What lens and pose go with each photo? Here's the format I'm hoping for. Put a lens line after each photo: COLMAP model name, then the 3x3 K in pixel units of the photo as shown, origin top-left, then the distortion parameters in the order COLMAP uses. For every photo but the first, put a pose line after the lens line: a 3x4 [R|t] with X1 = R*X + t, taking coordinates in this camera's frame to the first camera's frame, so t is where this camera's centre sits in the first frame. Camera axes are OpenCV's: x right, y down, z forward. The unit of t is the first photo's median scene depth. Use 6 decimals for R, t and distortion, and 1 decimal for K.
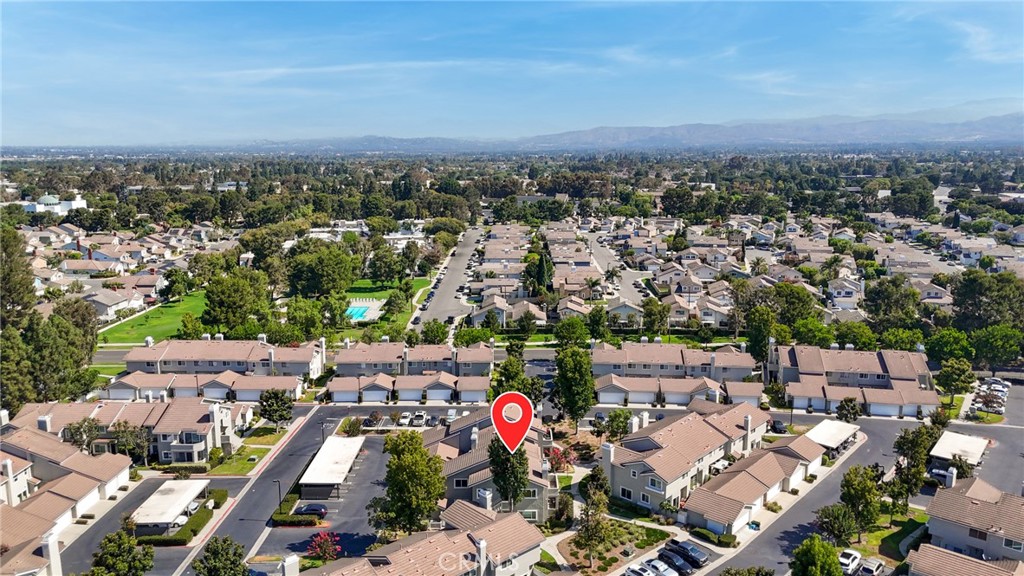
lens RADIAL K [[757.0, 0, 512.0], [0, 757.0, 288.0], [0, 0, 1]] dist [0.080196, -0.090900]
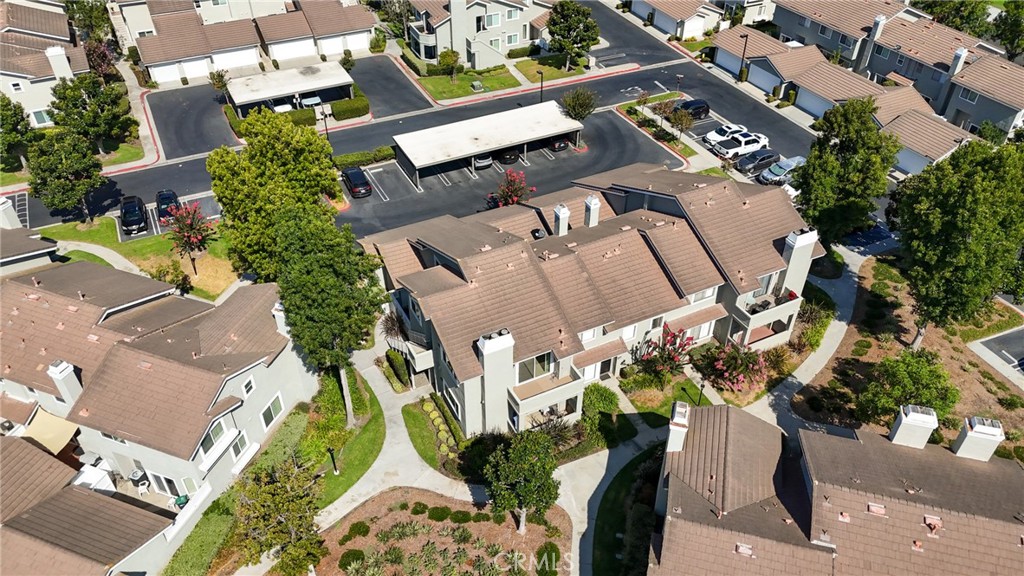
lens RADIAL K [[757.0, 0, 512.0], [0, 757.0, 288.0], [0, 0, 1]] dist [0.080196, -0.090900]
pose [[0.446439, 0.566161, -0.692931, 0.218142], [-0.168664, 0.813747, 0.556209, -0.016572], [0.878775, -0.131441, 0.458779, 0.559522]]
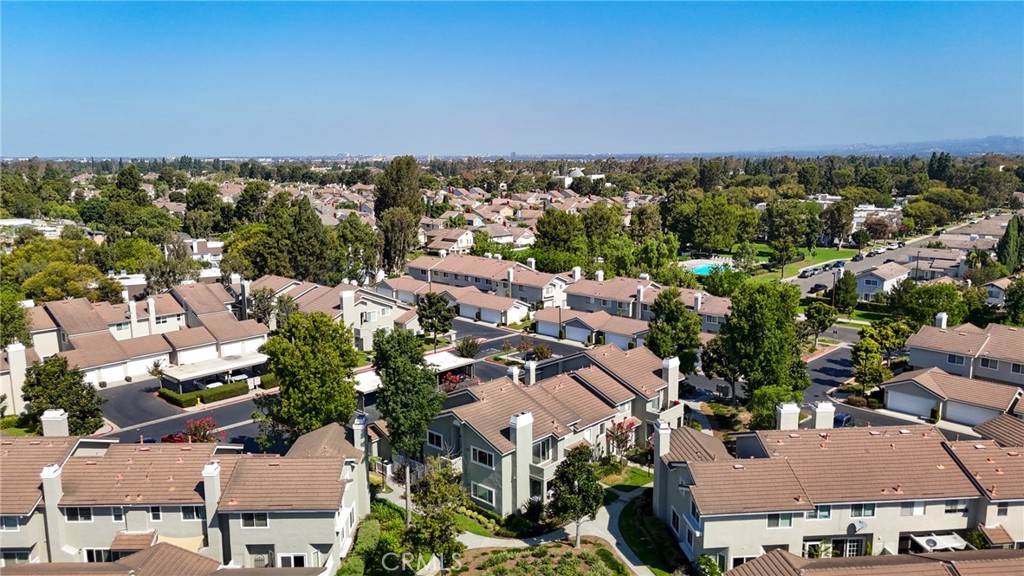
lens RADIAL K [[757.0, 0, 512.0], [0, 757.0, 288.0], [0, 0, 1]] dist [0.080196, -0.090900]
pose [[0.734669, 0.114505, -0.668693, 0.285922], [-0.122690, 0.991826, 0.035043, 0.076104], [0.667240, 0.056297, 0.742713, 0.377457]]
